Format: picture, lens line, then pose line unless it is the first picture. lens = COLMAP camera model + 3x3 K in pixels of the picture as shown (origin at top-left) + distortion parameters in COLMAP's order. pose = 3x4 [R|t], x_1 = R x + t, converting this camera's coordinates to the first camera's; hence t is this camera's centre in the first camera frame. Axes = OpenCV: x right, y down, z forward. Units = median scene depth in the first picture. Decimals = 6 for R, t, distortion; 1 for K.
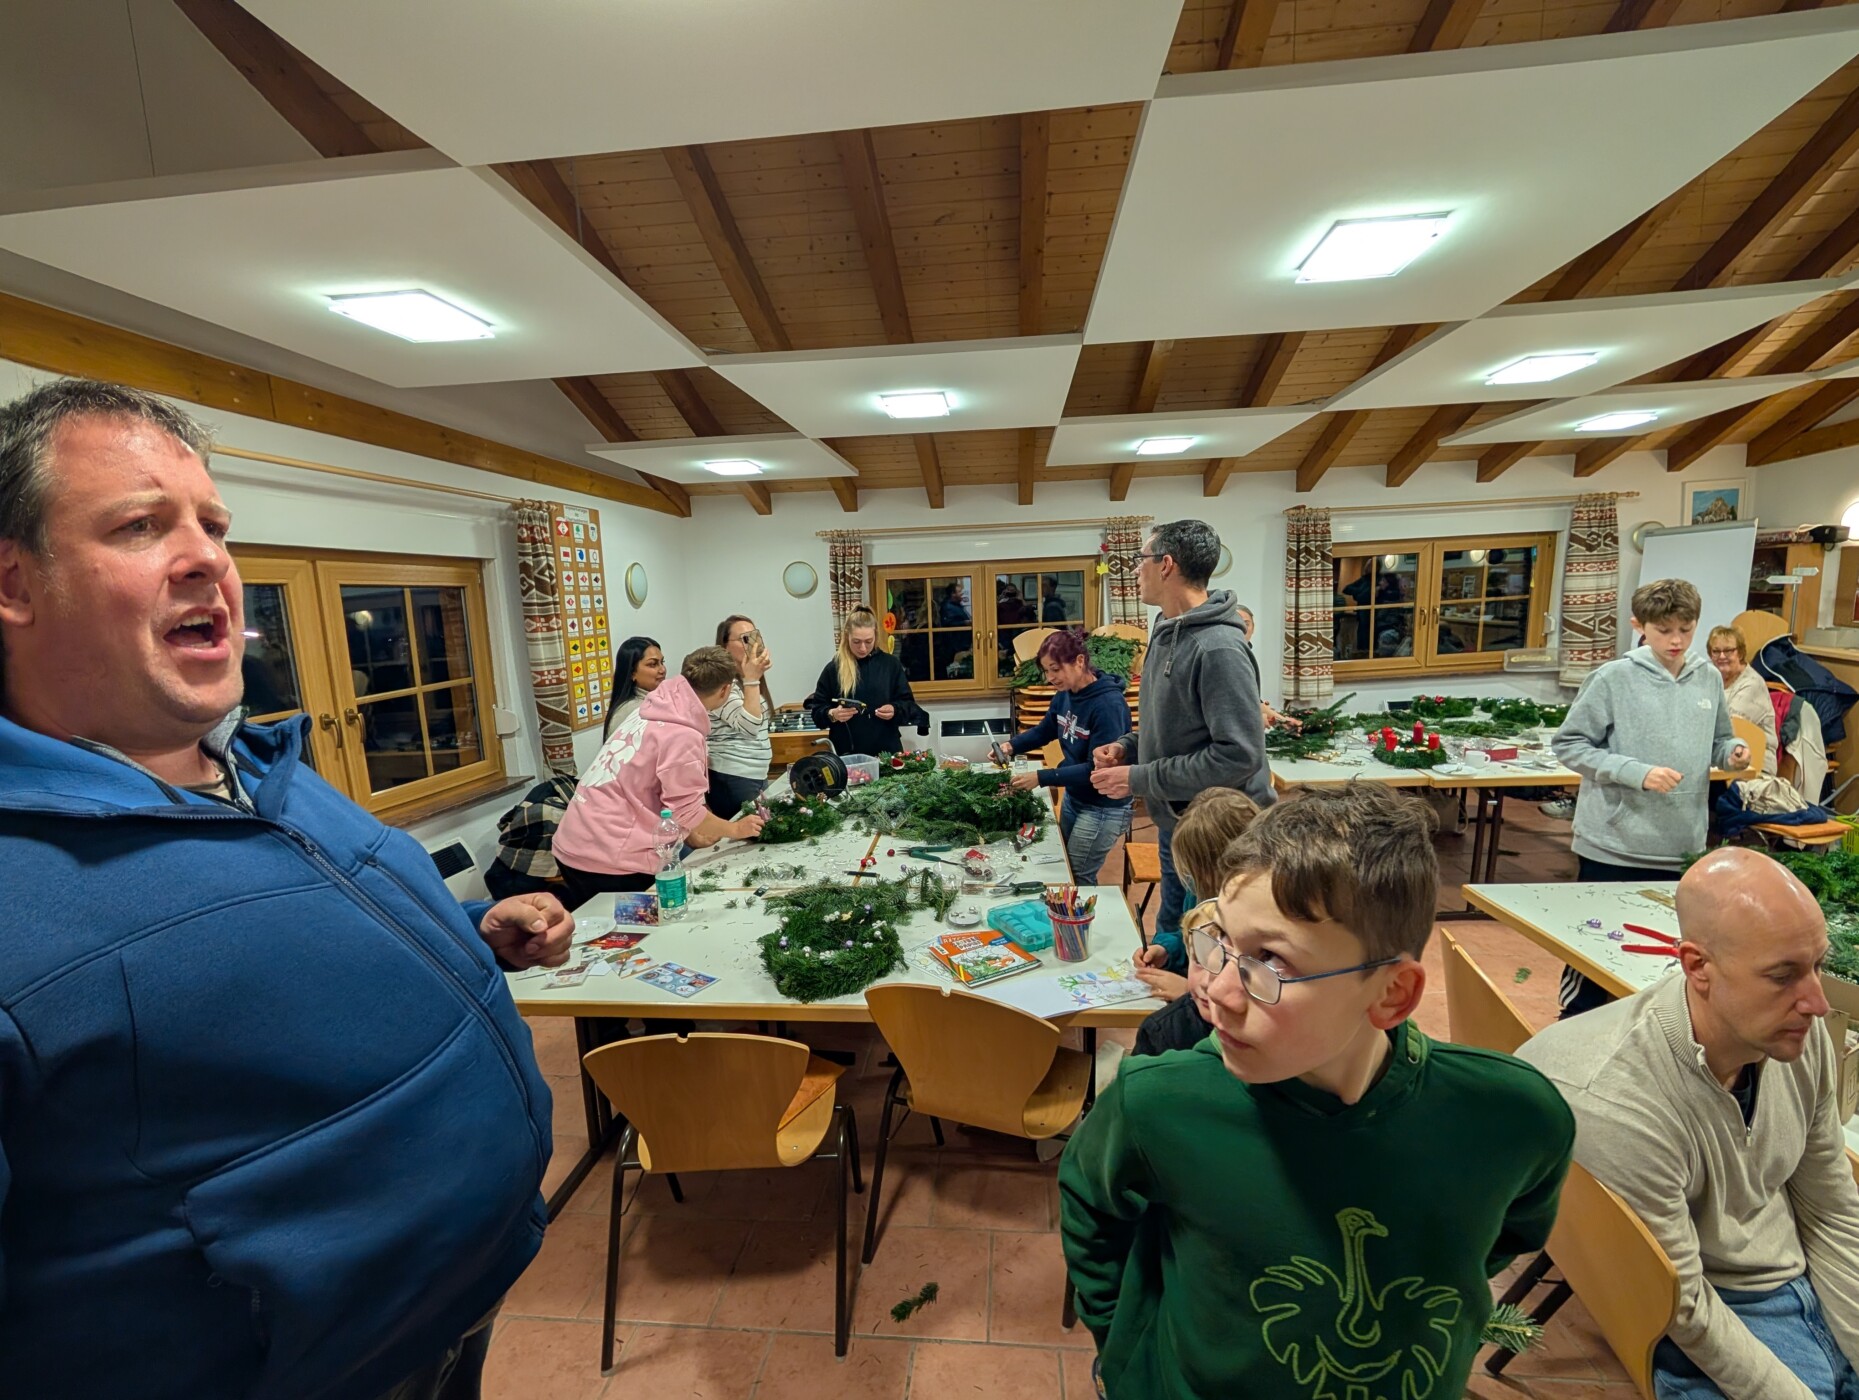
lens RADIAL K [[687.0, 0, 931.2], [0, 687.0, 686.7], [0, 0, 1]] dist [-0.018299, 0.009930]
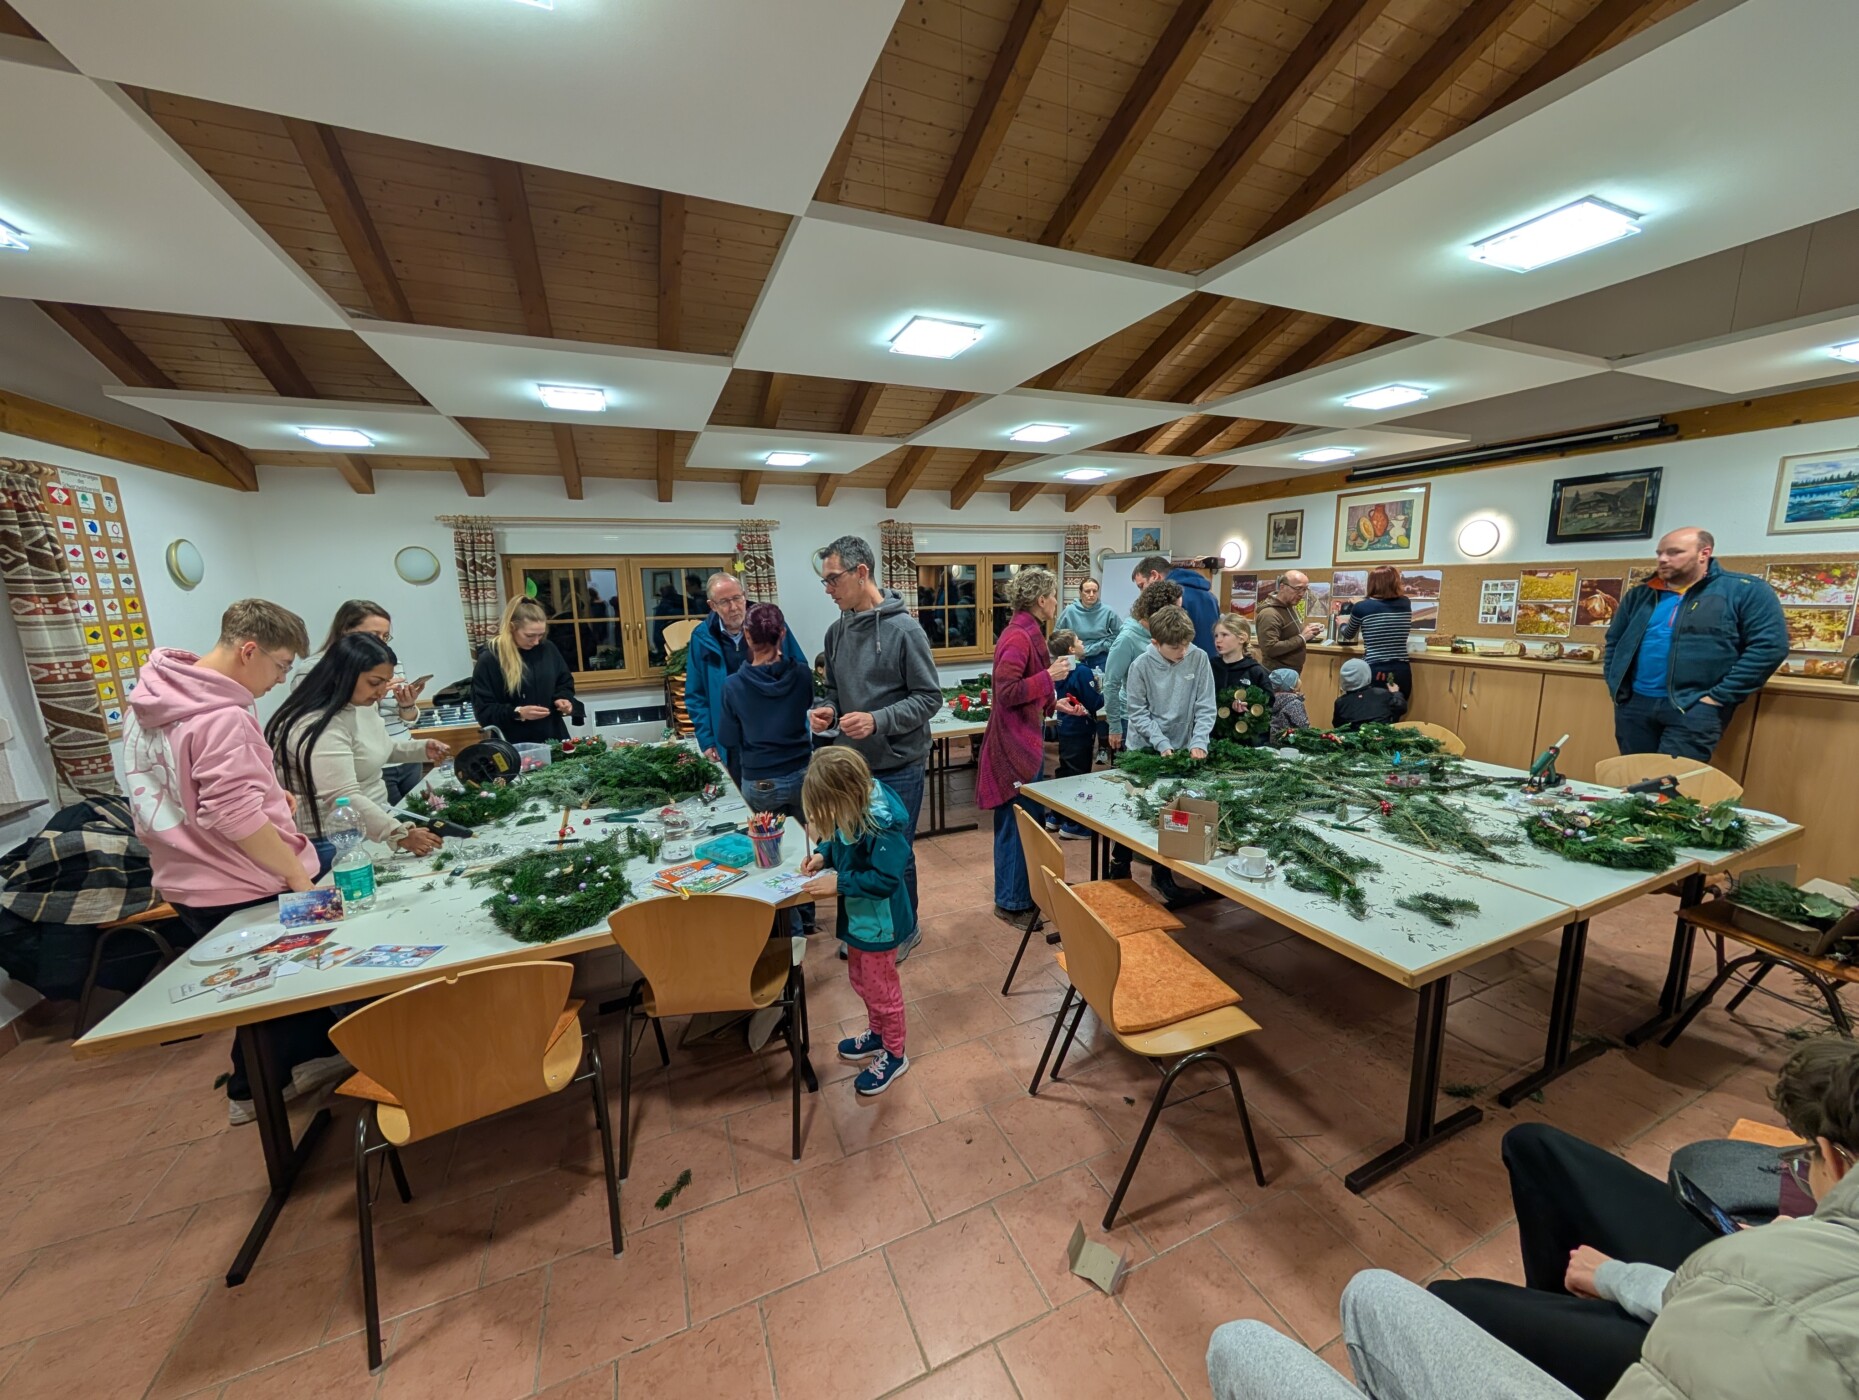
lens RADIAL K [[680.3, 0, 929.5], [0, 680.3, 700.0], [0, 0, 1]] dist [0.001475, 0.000019]
pose [[0.854123, -0.064521, 0.516053, -0.128647], [0.054879, 0.997916, 0.033937, 0.041757], [-0.517167, -0.000666, 0.855884, -0.178091]]
